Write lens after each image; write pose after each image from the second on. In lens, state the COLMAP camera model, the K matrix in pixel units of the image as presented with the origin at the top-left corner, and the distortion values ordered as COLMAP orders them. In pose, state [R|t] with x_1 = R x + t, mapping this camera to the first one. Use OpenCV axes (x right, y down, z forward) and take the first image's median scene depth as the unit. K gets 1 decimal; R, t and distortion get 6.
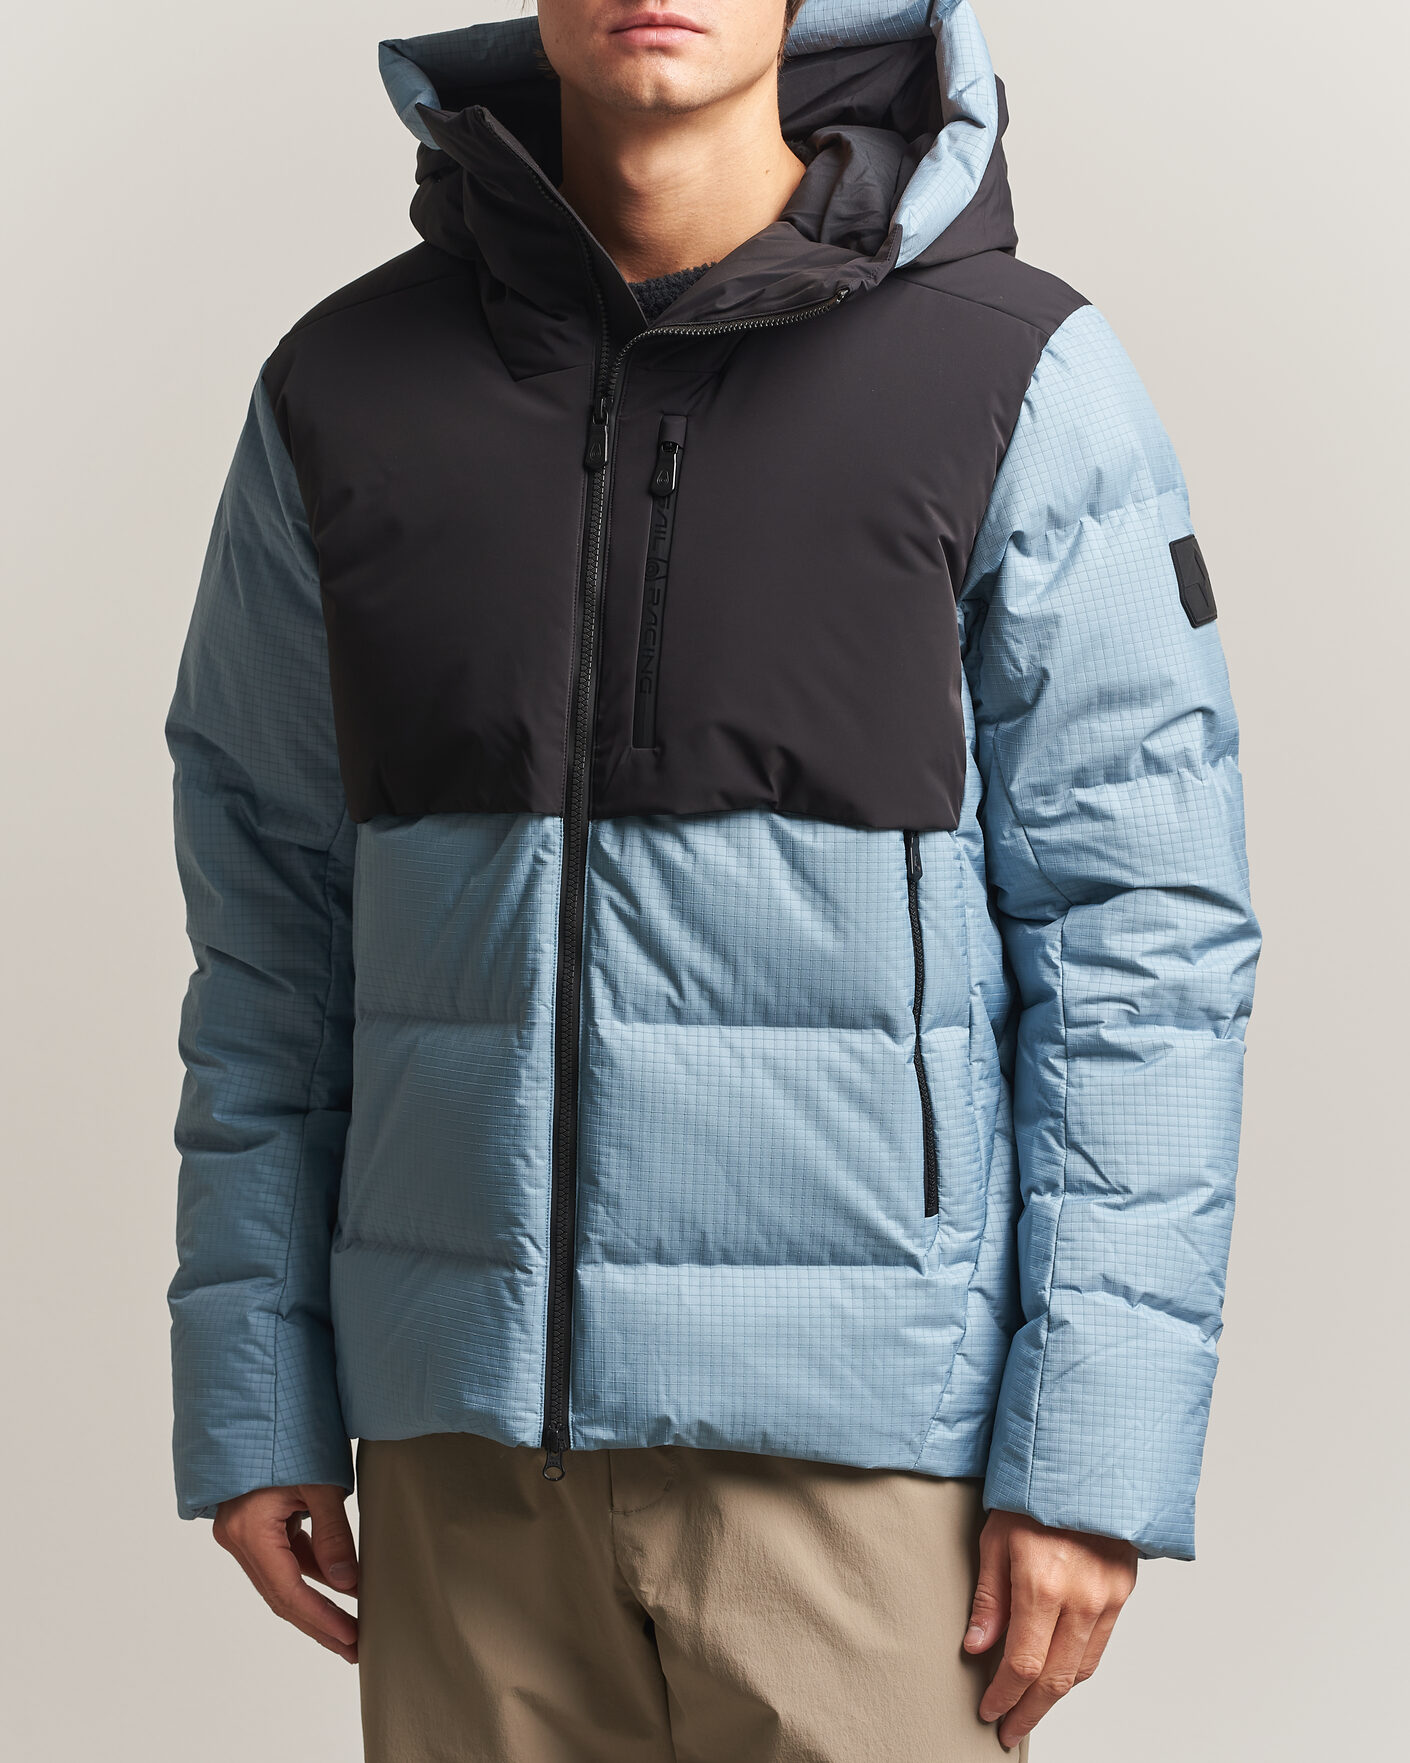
lens RADIAL K [[6822.4, 0, 705.0], [0, 6822.4, 881.5], [0, 0, 1]] dist [-0.024820, 2.208327]
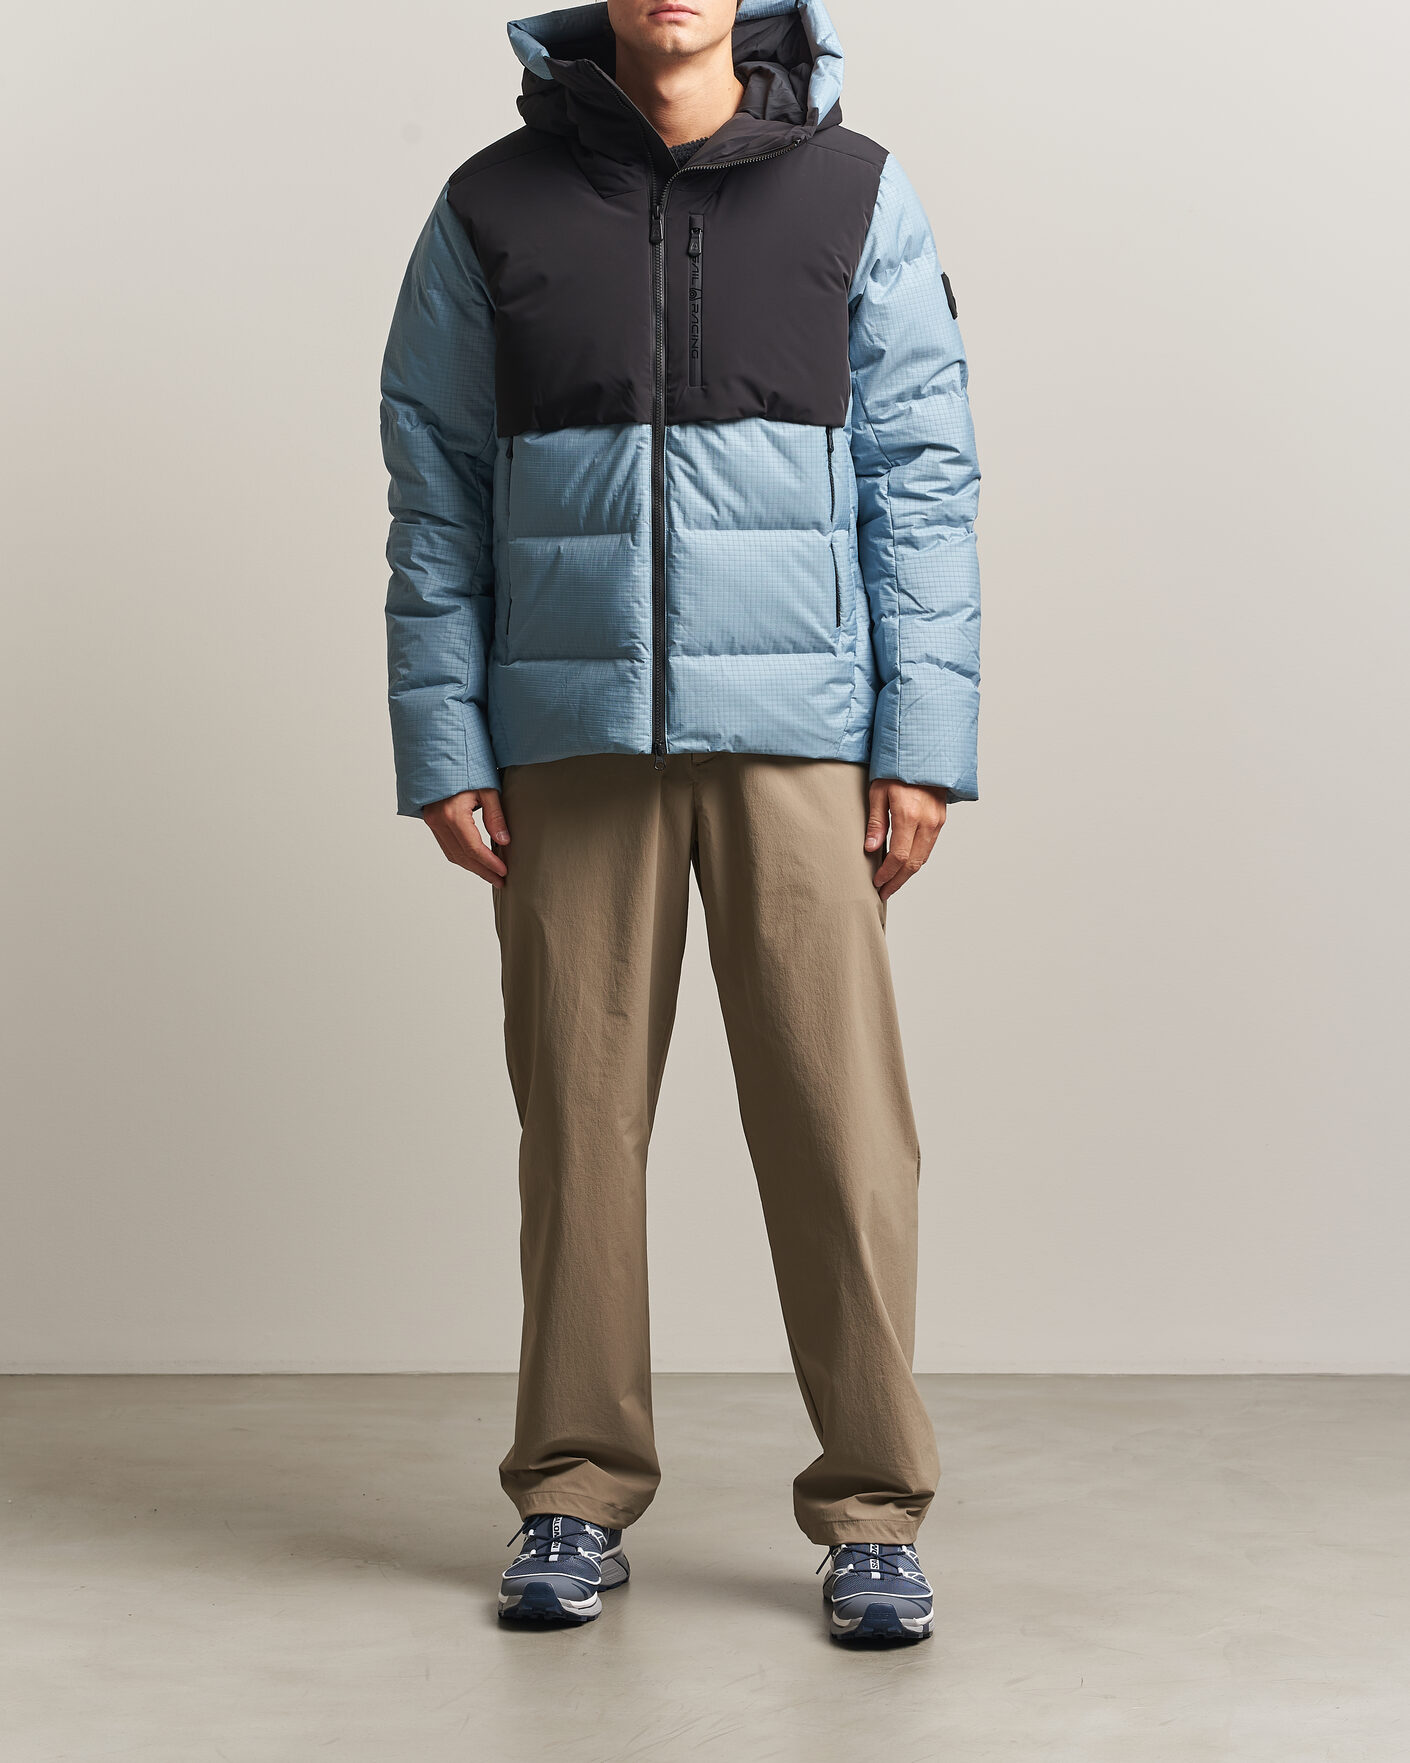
lens RADIAL K [[6822.4, 0, 705.0], [0, 6822.4, 881.5], [0, 0, 1]] dist [-0.024820, 2.208327]
pose [[0.968948, -0.046059, 0.242938, -0.476316], [0.041488, 0.998853, 0.023900, 0.073455], [-0.243761, -0.013079, 0.969747, -0.864121]]
